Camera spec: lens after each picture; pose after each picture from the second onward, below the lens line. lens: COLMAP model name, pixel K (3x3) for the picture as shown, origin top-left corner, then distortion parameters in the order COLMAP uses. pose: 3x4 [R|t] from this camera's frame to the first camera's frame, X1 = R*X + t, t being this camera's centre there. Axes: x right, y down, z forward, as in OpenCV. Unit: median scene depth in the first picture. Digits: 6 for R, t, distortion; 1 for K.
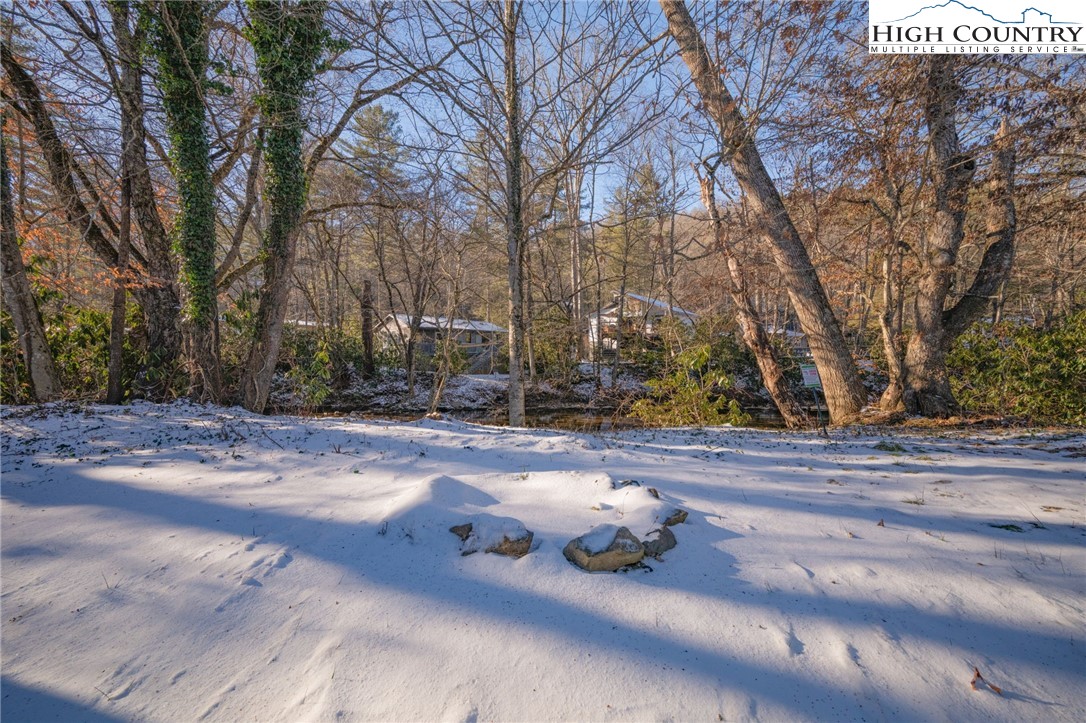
lens RADIAL K [[421.4, 0, 543.0], [0, 421.4, 361.5], [0, 0, 1]] dist [-0.002130, -0.000152]
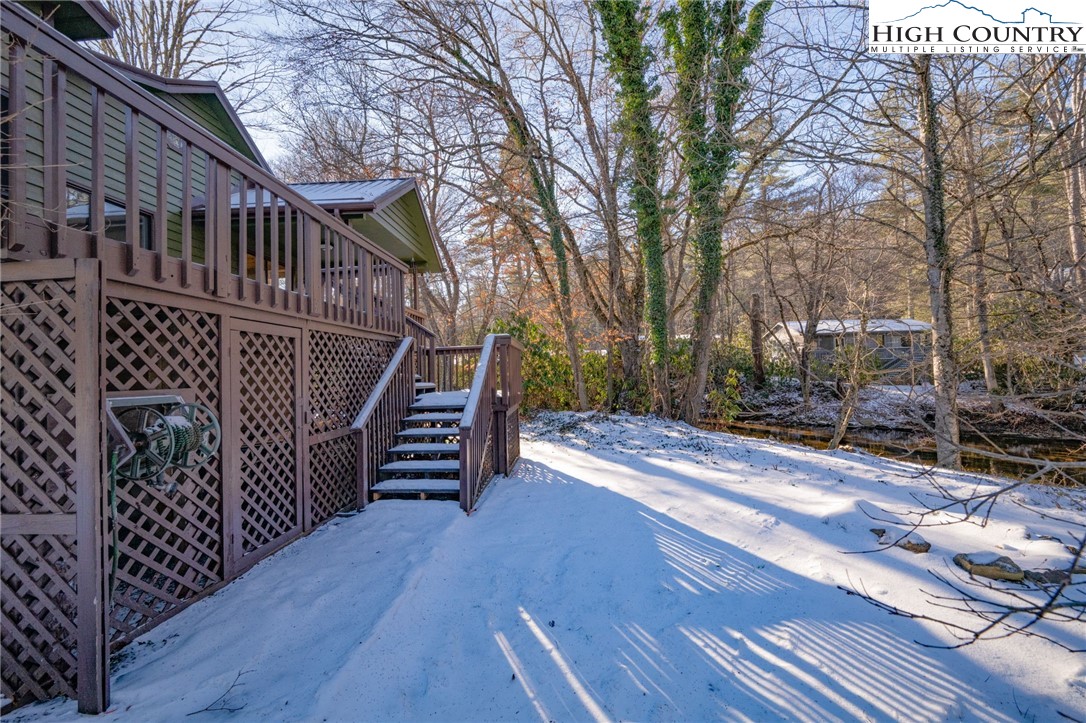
lens RADIAL K [[421.4, 0, 543.0], [0, 421.4, 361.5], [0, 0, 1]] dist [-0.002130, -0.000152]
pose [[0.657655, -0.027711, -0.752809, 0.072858], [0.021798, 0.999605, -0.017753, -0.100068], [0.753004, -0.004735, 0.657999, -0.384891]]
